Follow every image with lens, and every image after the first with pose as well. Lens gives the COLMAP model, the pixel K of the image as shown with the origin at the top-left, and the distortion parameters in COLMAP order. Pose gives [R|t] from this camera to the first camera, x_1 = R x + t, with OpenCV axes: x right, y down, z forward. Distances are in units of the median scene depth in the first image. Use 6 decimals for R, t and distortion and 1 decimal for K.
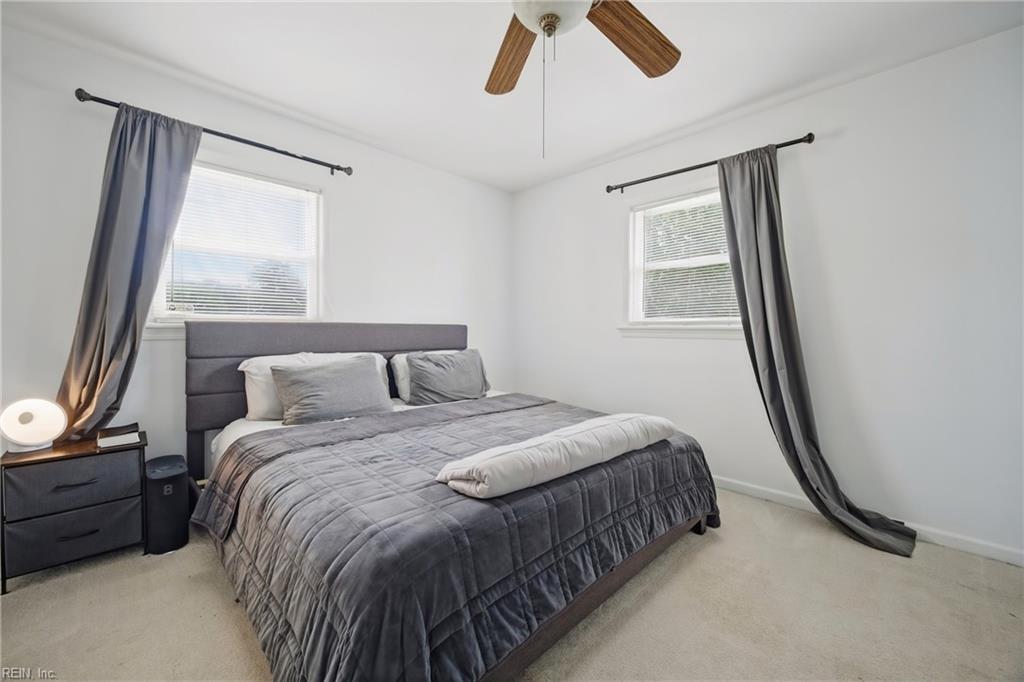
lens RADIAL K [[406.1, 0, 507.0], [0, 406.1, 339.2], [0, 0, 1]] dist [-0.000389, 0.001060]
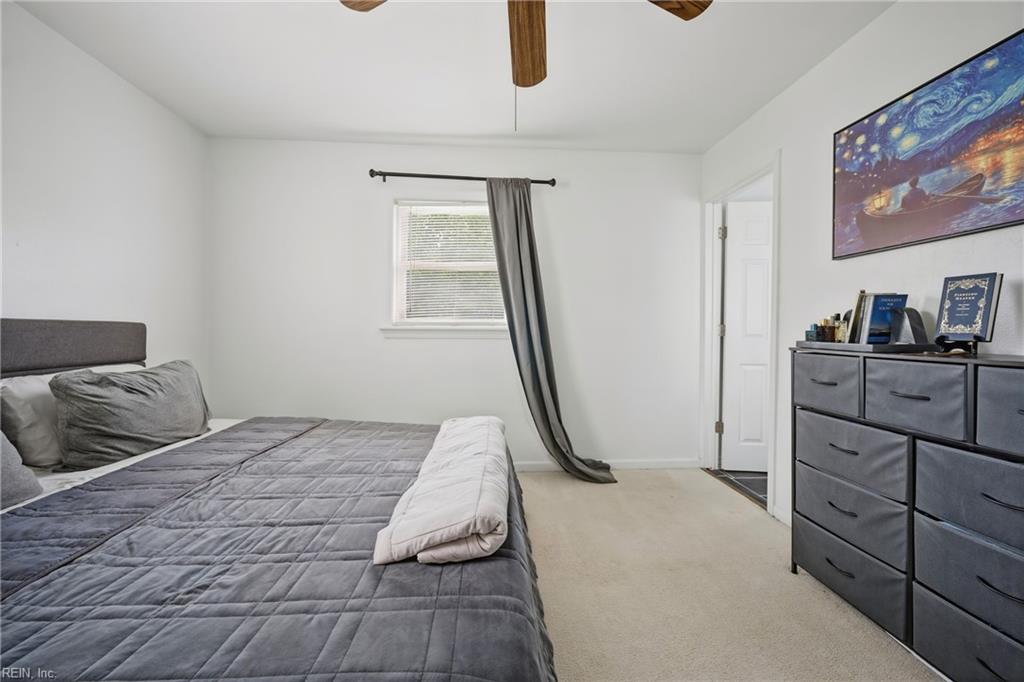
lens RADIAL K [[406.1, 0, 515.3], [0, 406.1, 335.4], [0, 0, 1]] dist [-0.000389, 0.001060]
pose [[0.647957, -0.008967, 0.761624, -0.285743], [0.017570, 0.999841, -0.003176, -0.003972], [-0.761474, 0.015439, 0.648011, 0.227830]]
